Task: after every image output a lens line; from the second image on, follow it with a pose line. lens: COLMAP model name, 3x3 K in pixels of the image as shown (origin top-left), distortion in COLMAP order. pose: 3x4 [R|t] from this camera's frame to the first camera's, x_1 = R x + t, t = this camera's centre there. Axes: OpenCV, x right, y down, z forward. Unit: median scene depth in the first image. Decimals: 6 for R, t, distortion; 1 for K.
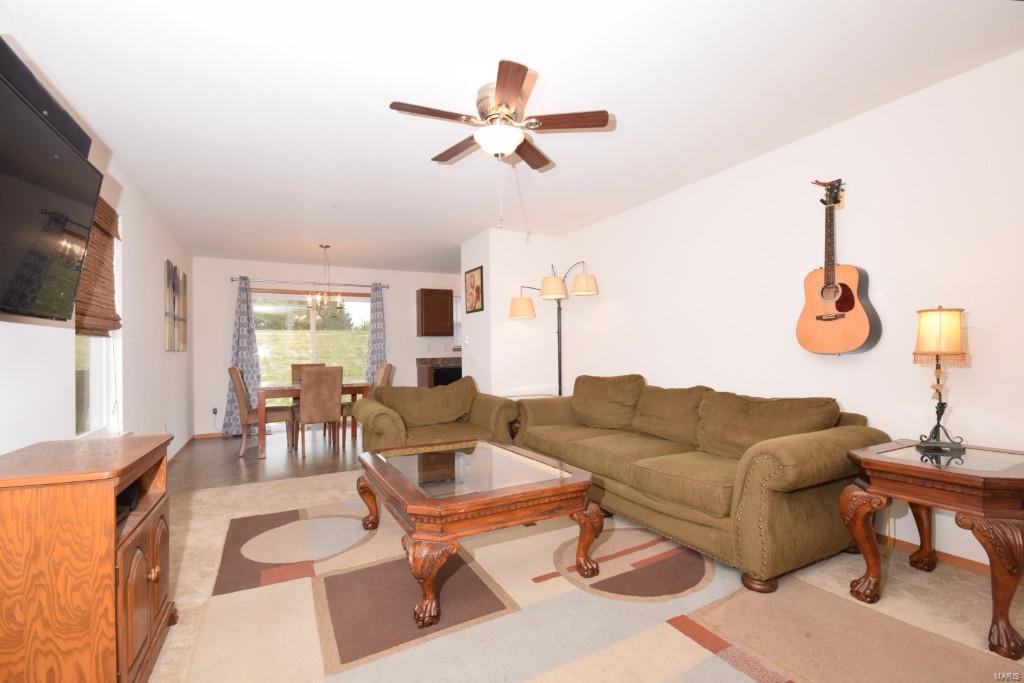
lens RADIAL K [[442.2, 0, 514.7], [0, 442.2, 341.8], [0, 0, 1]] dist [-0.001443, -0.003409]
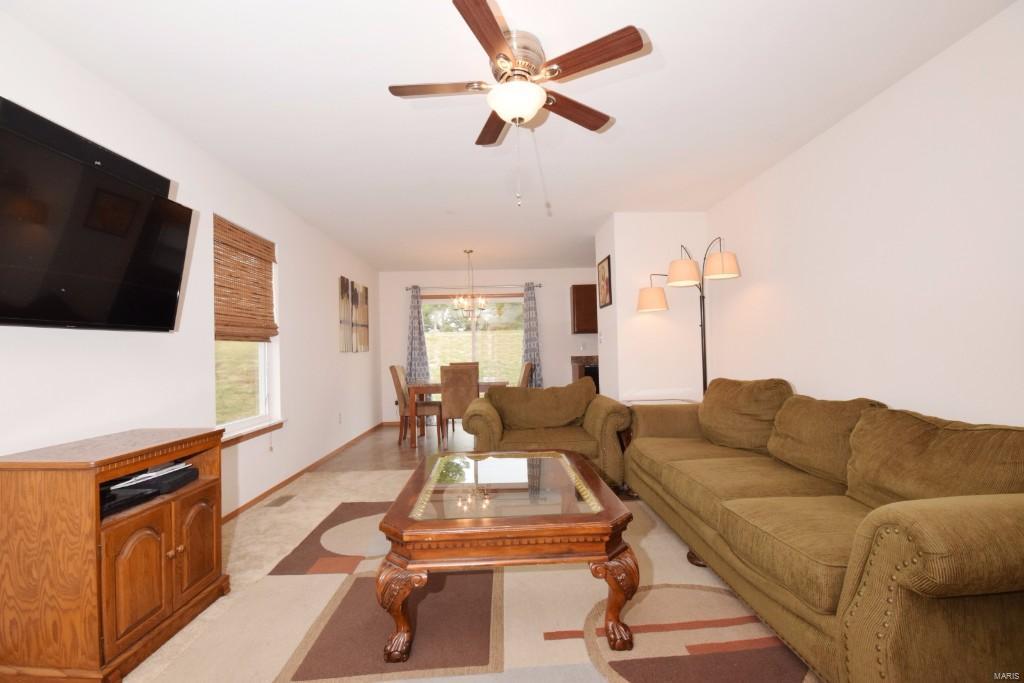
lens RADIAL K [[442.2, 0, 515.7], [0, 442.2, 342.6], [0, 0, 1]] dist [-0.001443, -0.003409]
pose [[0.906550, -0.017710, -0.421726, 0.268384], [0.021264, 0.999767, 0.003724, 0.000262], [0.421562, -0.012344, 0.906716, 0.195767]]
